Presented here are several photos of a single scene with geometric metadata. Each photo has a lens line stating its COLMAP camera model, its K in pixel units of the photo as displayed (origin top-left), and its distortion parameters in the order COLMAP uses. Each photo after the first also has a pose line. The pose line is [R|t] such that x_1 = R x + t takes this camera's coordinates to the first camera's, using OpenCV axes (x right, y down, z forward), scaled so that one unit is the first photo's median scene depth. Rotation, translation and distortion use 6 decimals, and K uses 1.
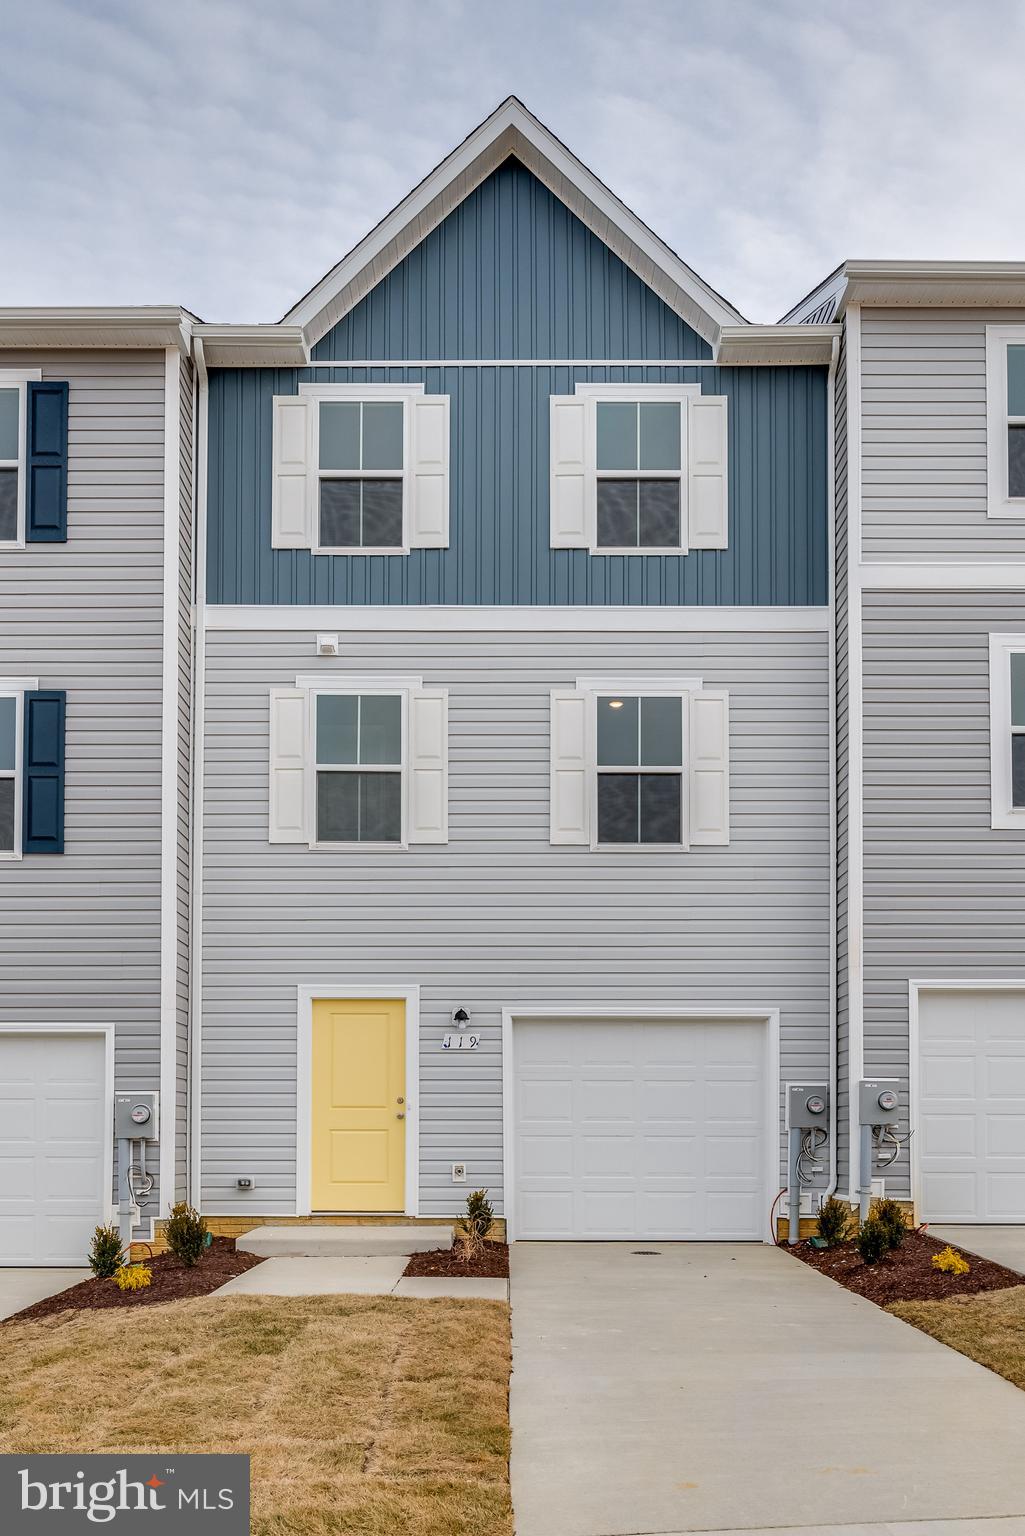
lens RADIAL K [[9731.4, 0, 513.7], [0, 9731.4, 767.3], [0, 0, 1]] dist [-0.102284, 0.000000]
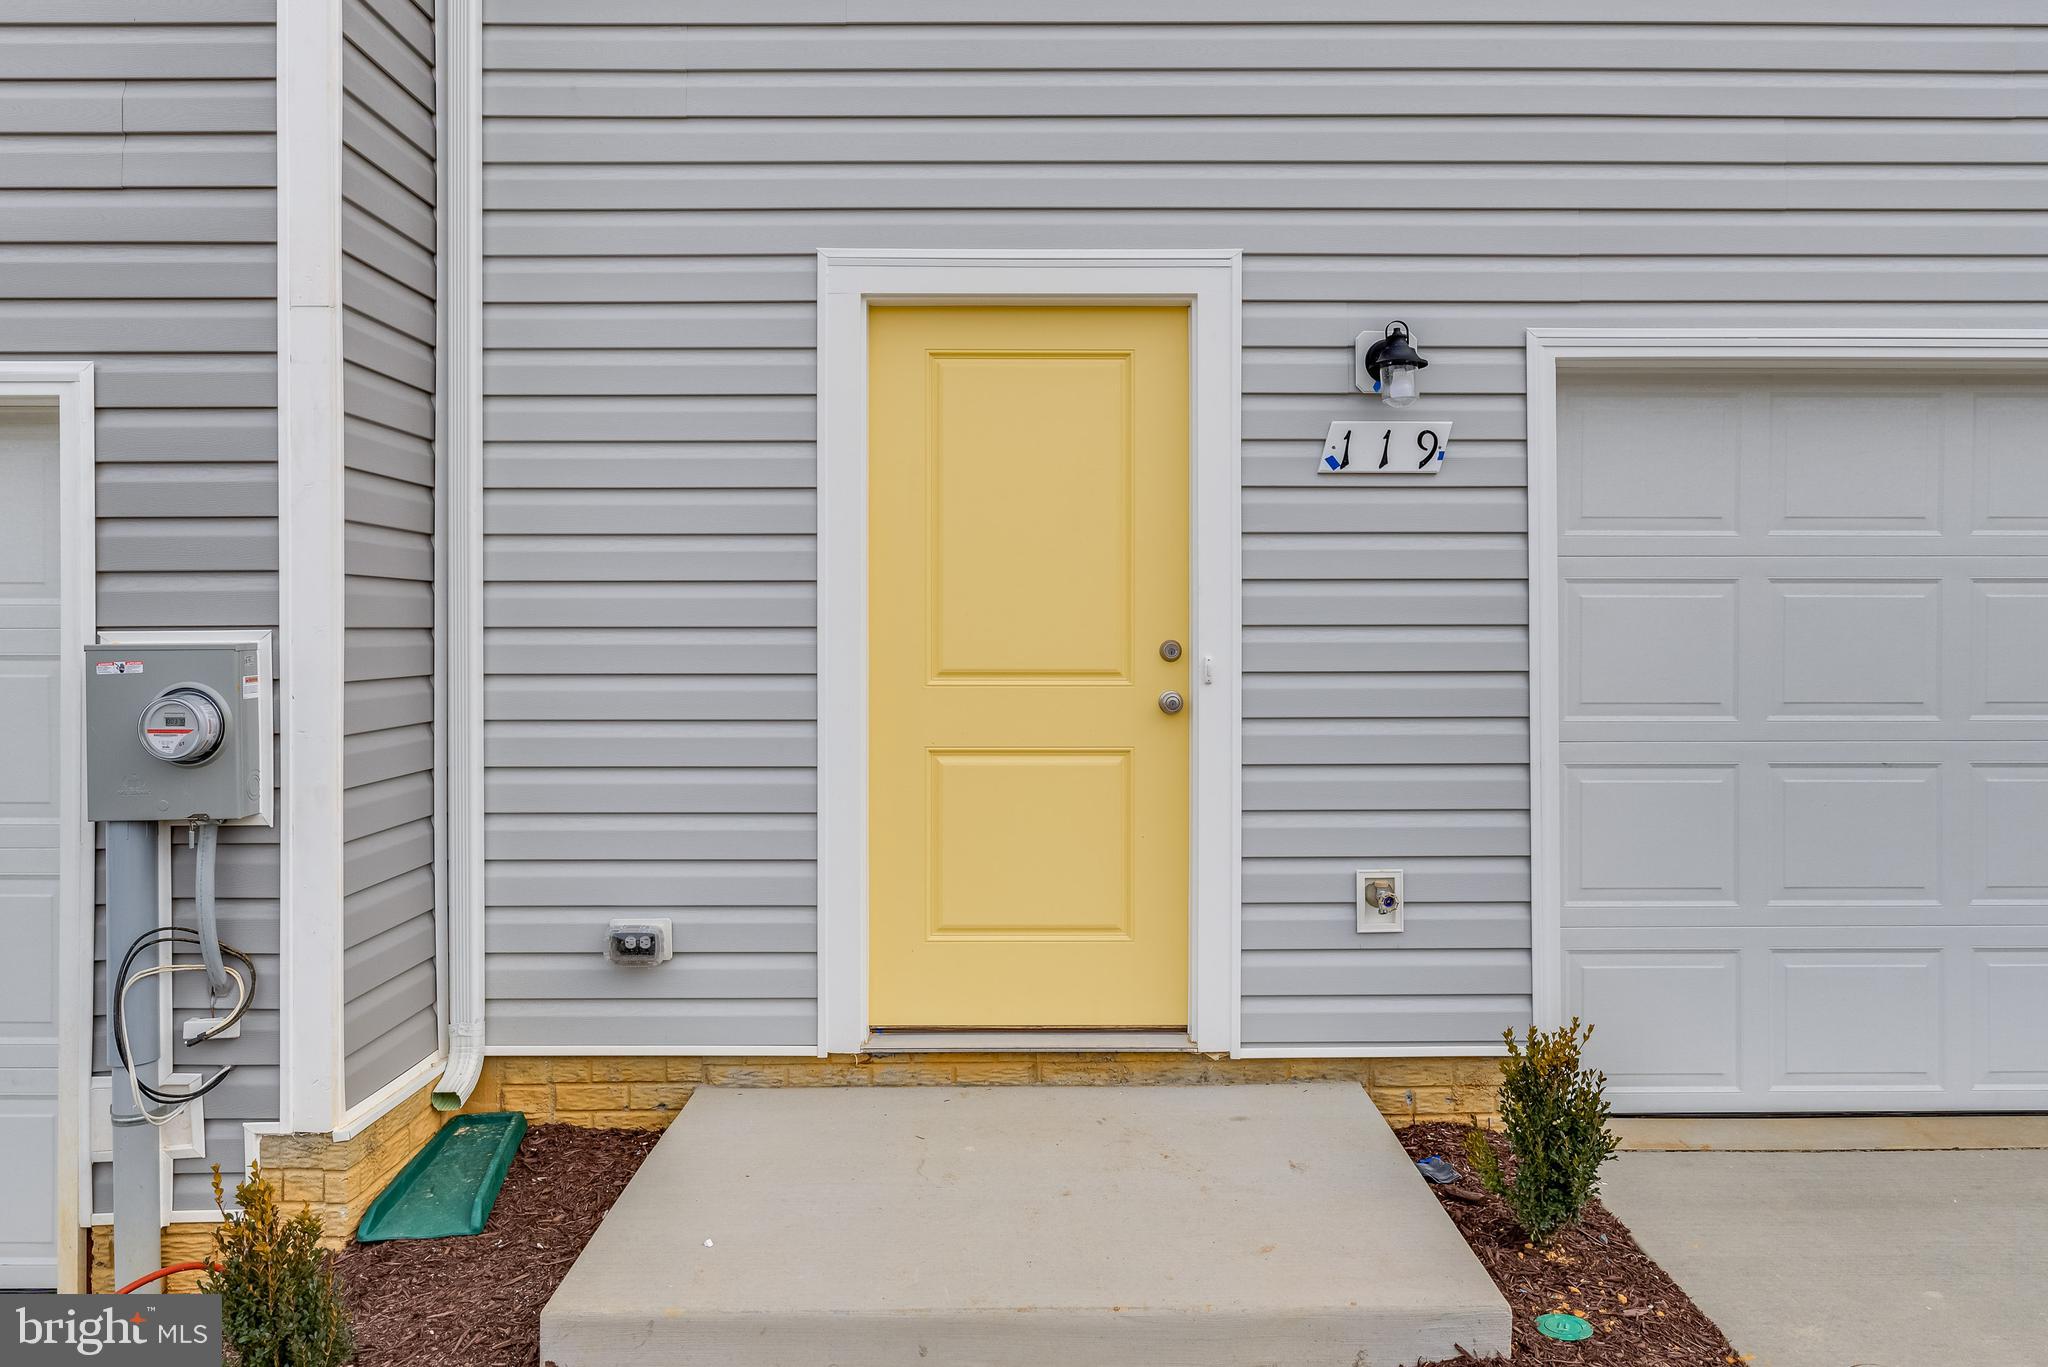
lens RADIAL K [[13891.1, 0, 1032.5], [0, 13891.1, 689.7], [0, 0, 1]] dist [0.505111, 0.000000]
pose [[0.999966, -0.003609, -0.007409, -0.012872], [0.003905, 0.999178, 0.040338, 0.018764], [0.007257, -0.040365, 0.999159, 0.589736]]
